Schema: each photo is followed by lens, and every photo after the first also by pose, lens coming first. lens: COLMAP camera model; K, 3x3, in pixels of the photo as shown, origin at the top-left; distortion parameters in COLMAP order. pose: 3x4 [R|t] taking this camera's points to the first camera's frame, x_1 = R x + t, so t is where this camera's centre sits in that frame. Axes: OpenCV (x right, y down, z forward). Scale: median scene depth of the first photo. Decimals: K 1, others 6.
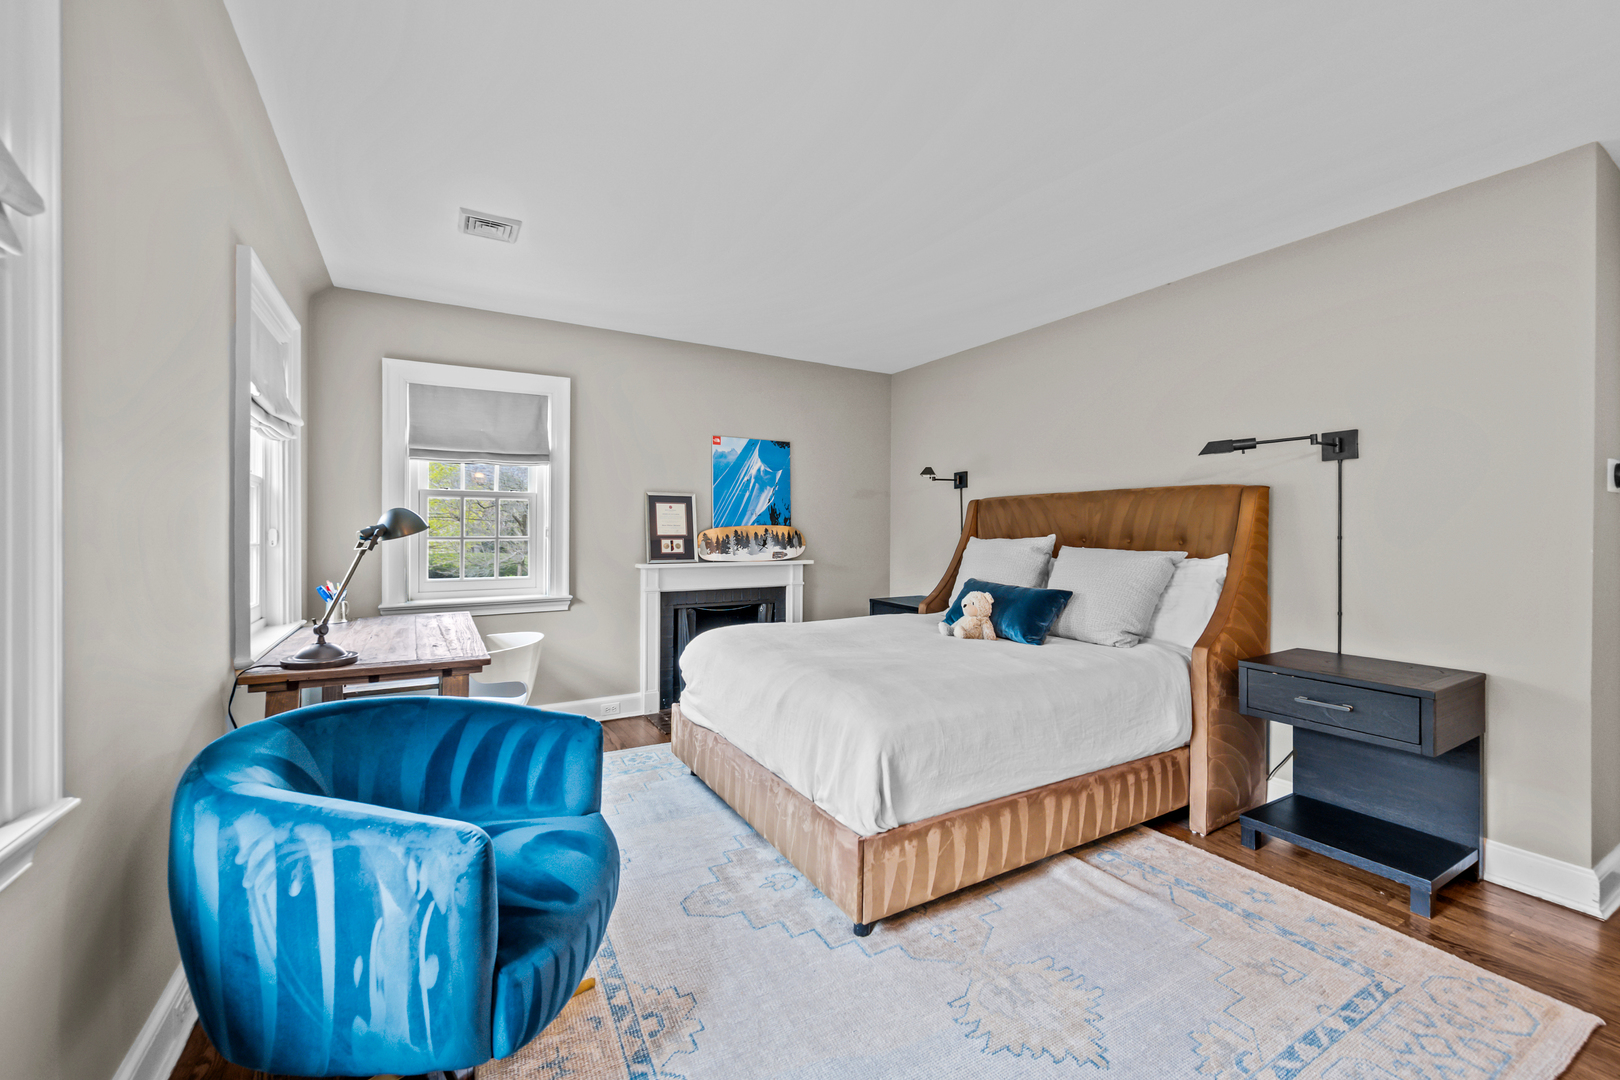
lens RADIAL K [[639.1, 0, 810.1], [0, 639.1, 534.3], [0, 0, 1]] dist [-0.001533, 0.000677]
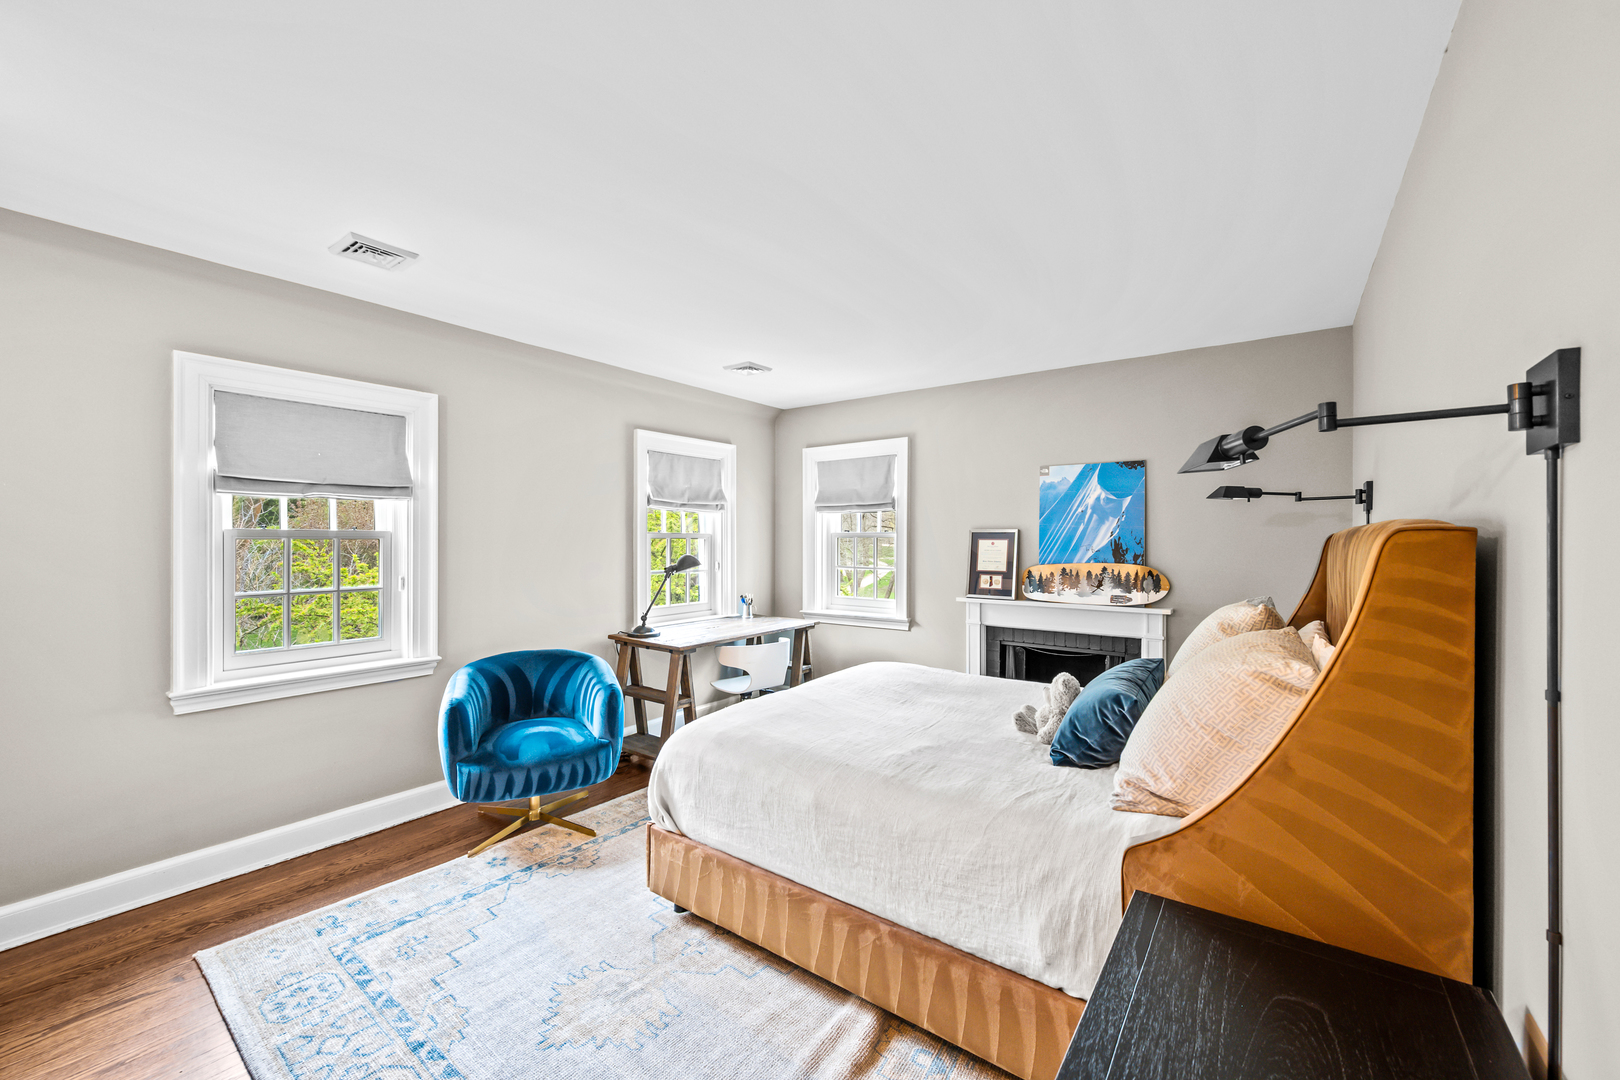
lens RADIAL K [[639.1, 0, 814.1], [0, 639.1, 540.5], [0, 0, 1]] dist [-0.001533, 0.000677]
pose [[0.403163, 0.000366, -0.915128, 0.578784], [-0.007885, 0.999964, -0.003074, -0.040351], [0.915094, 0.008455, 0.403151, 0.320308]]
